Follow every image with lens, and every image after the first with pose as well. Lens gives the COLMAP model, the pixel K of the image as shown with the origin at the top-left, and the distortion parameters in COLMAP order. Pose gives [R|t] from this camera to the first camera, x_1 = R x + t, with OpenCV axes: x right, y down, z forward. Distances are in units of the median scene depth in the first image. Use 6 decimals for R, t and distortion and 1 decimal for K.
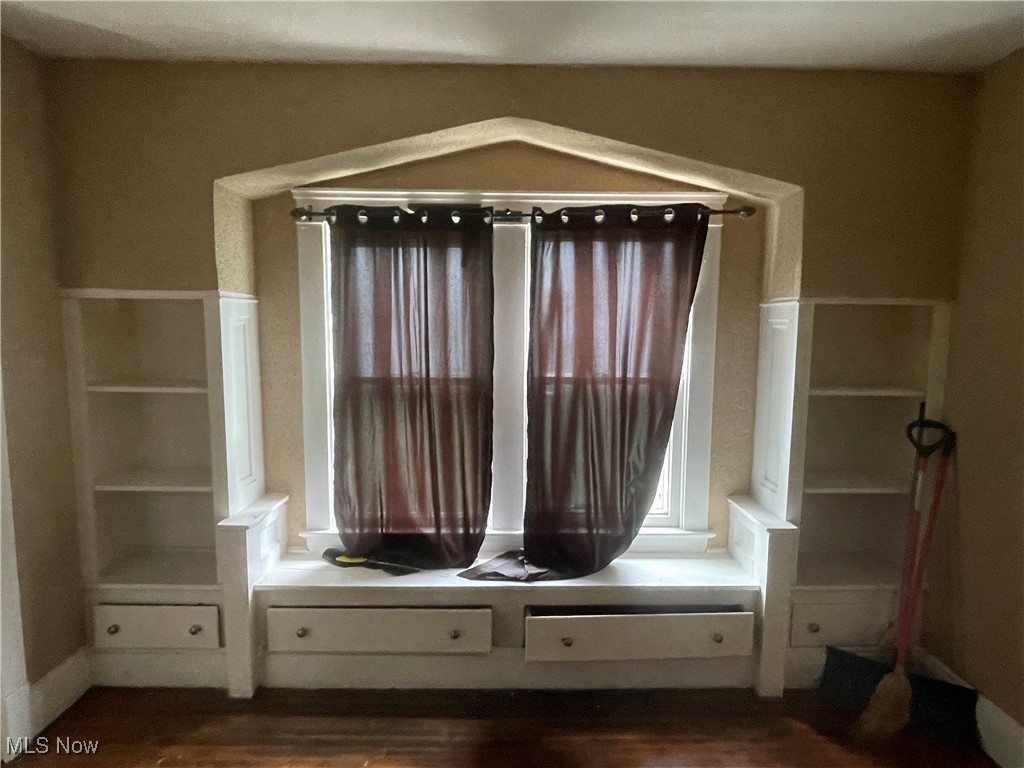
lens RADIAL K [[628.7, 0, 516.1], [0, 628.7, 389.2], [0, 0, 1]] dist [-0.001250, -0.001157]
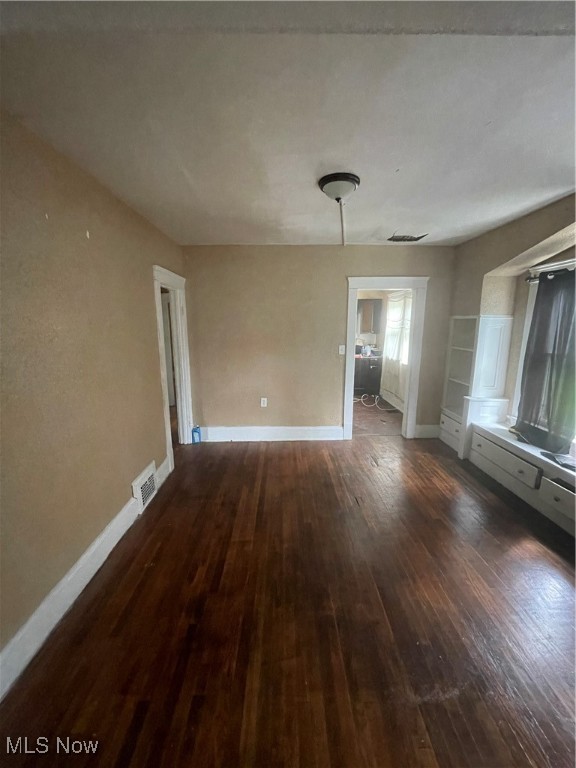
lens RADIAL K [[313.3, 0, 283.7], [0, 313.3, 382.9], [0, 0, 1]] dist [0.000195, 0.000367]
pose [[0.008087, 0.181036, -0.983443, 0.896971], [-0.108565, 0.977821, 0.179109, -0.014992], [0.994056, 0.105319, 0.027561, 0.119758]]
